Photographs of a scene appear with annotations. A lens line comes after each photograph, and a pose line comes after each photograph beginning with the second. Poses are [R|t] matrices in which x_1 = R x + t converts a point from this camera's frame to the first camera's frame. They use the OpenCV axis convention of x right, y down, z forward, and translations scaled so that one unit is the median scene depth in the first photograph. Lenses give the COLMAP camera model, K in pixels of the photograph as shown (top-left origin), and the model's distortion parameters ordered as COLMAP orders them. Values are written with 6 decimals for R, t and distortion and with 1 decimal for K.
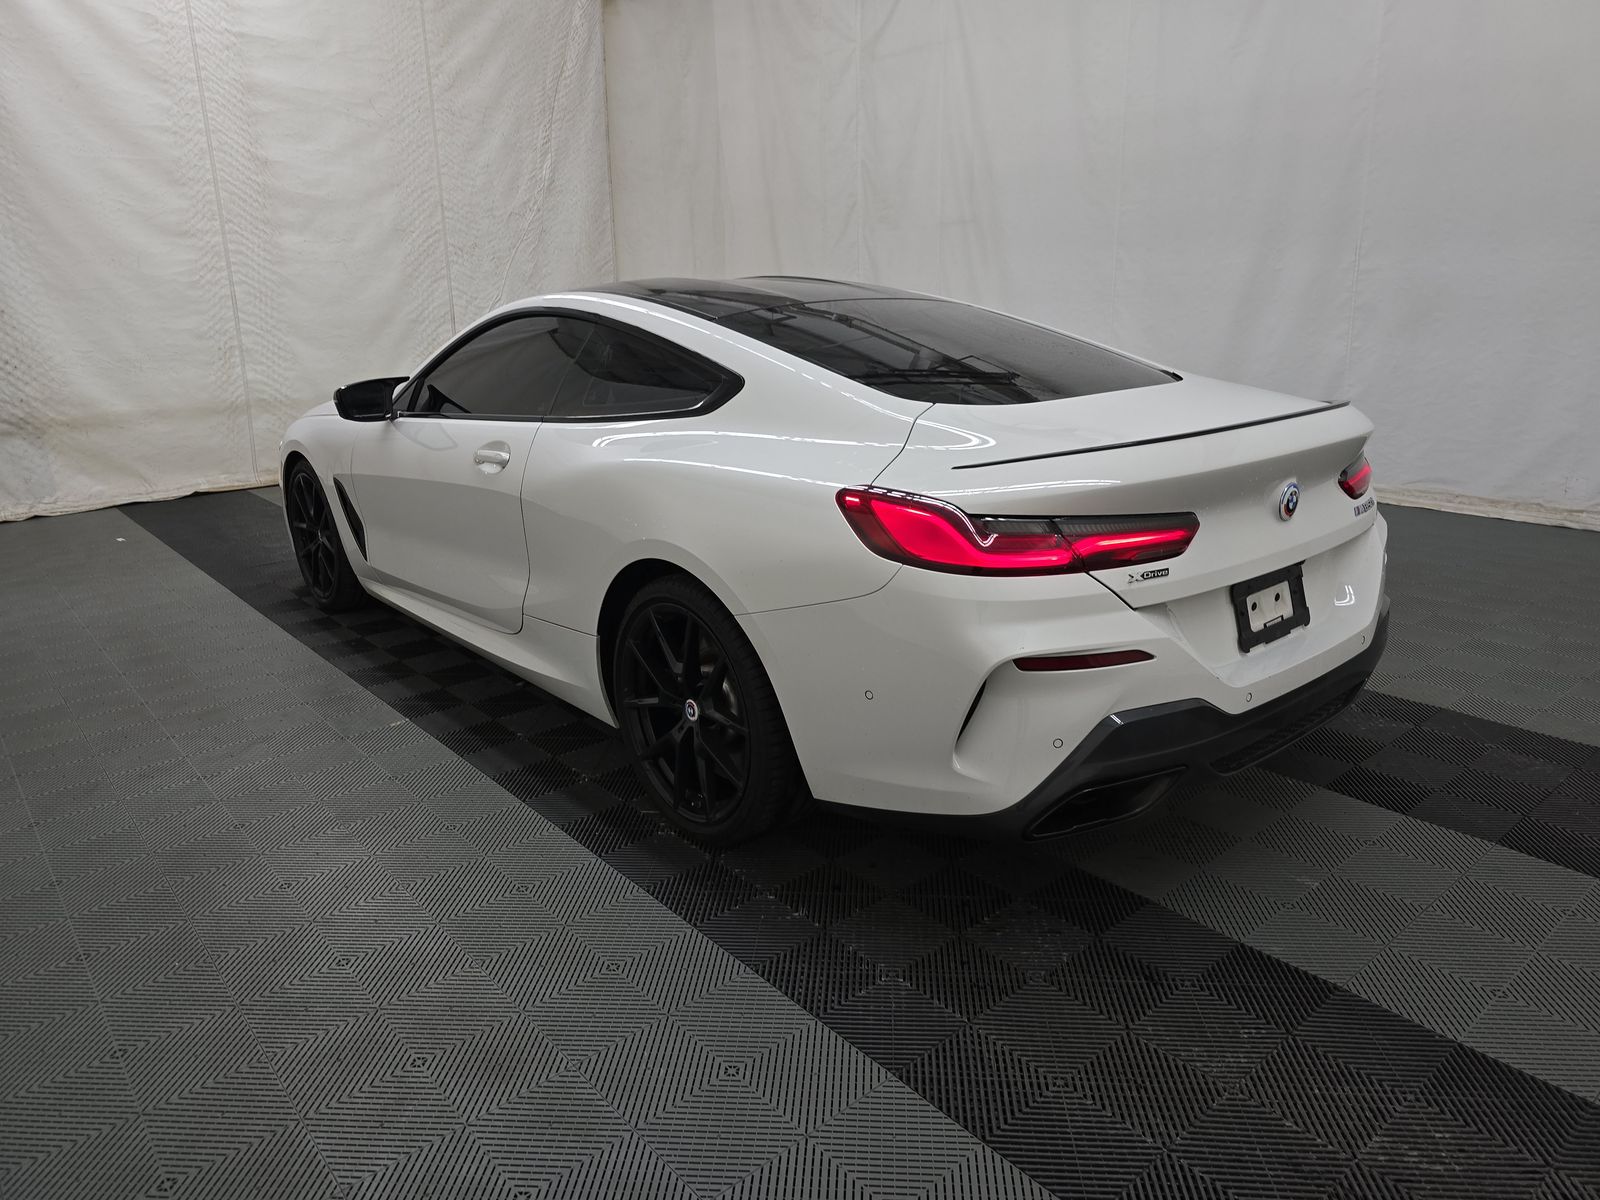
lens RADIAL K [[1072.3, 0, 800.0], [0, 1072.3, 600.0], [0, 0, 1]] dist [0.045682, -0.039312]
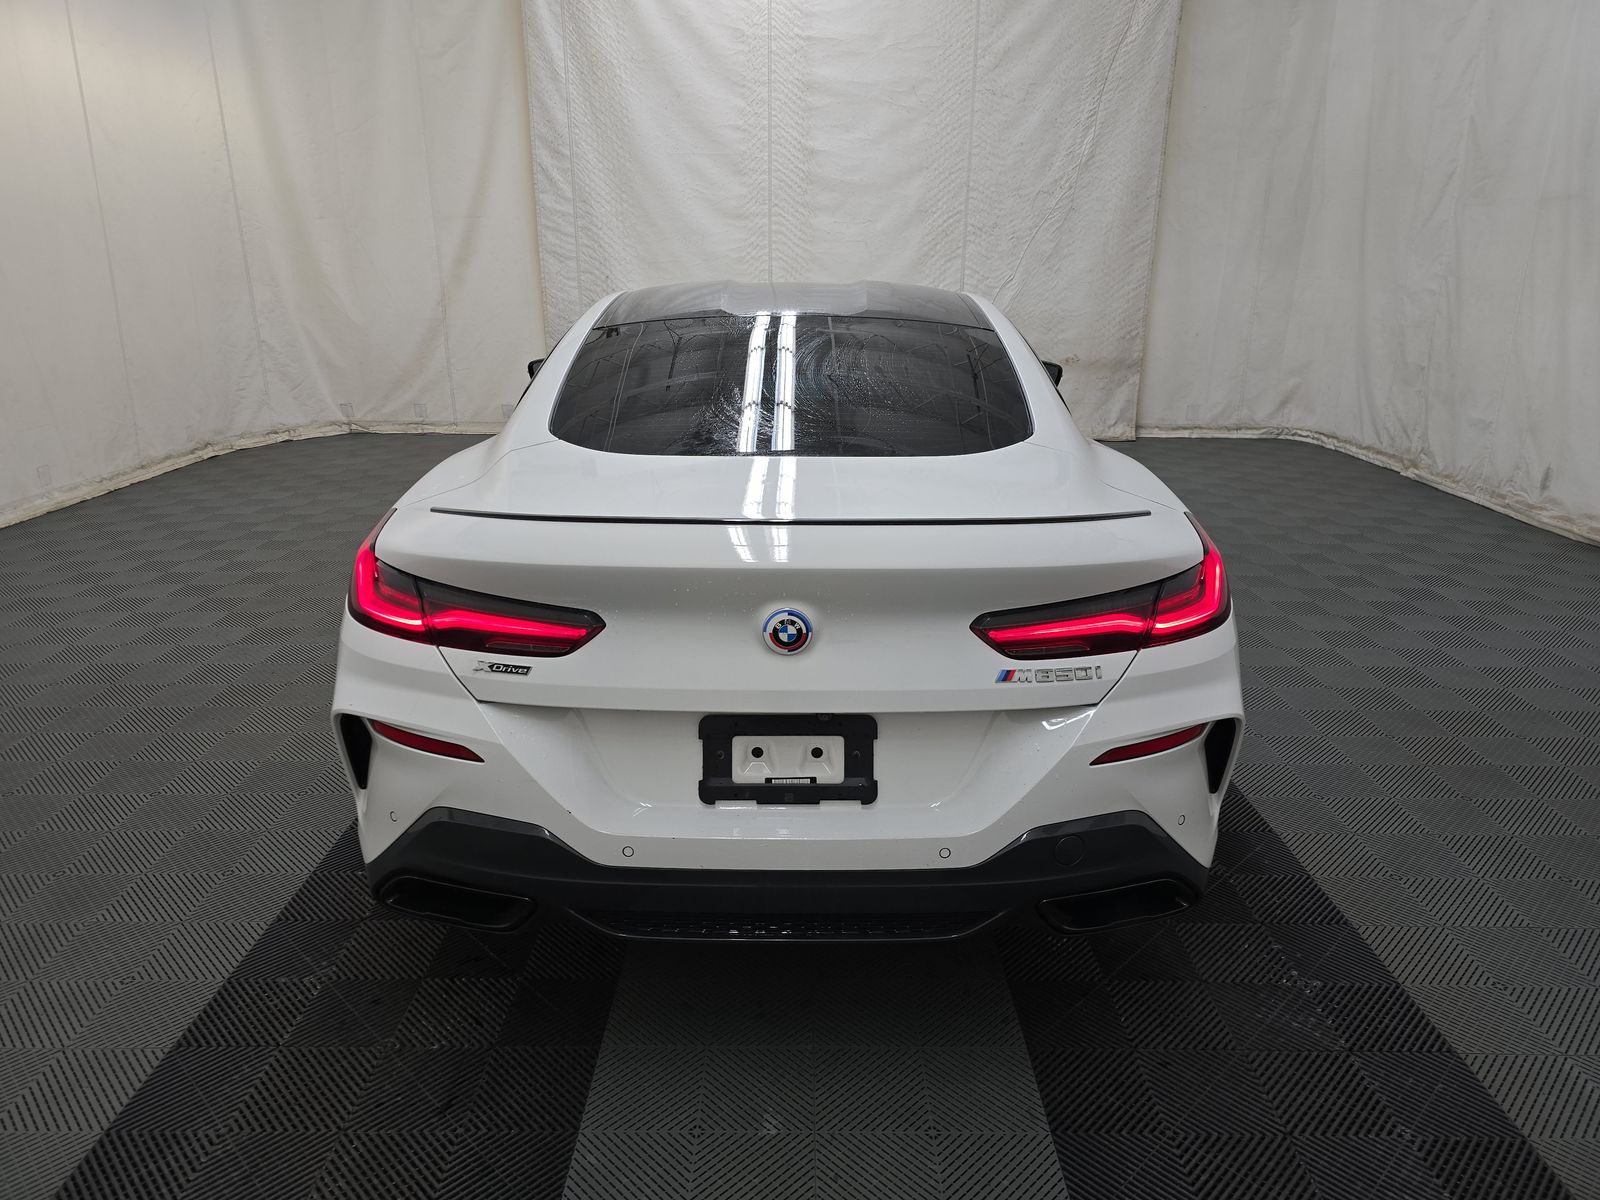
lens RADIAL K [[1072.3, 0, 800.0], [0, 1072.3, 600.0], [0, 0, 1]] dist [0.045682, -0.039312]
pose [[0.759899, 0.222858, -0.610645, 0.287744], [-0.204394, 0.973665, 0.100993, -0.059870], [0.617071, 0.048068, 0.785438, 0.131438]]
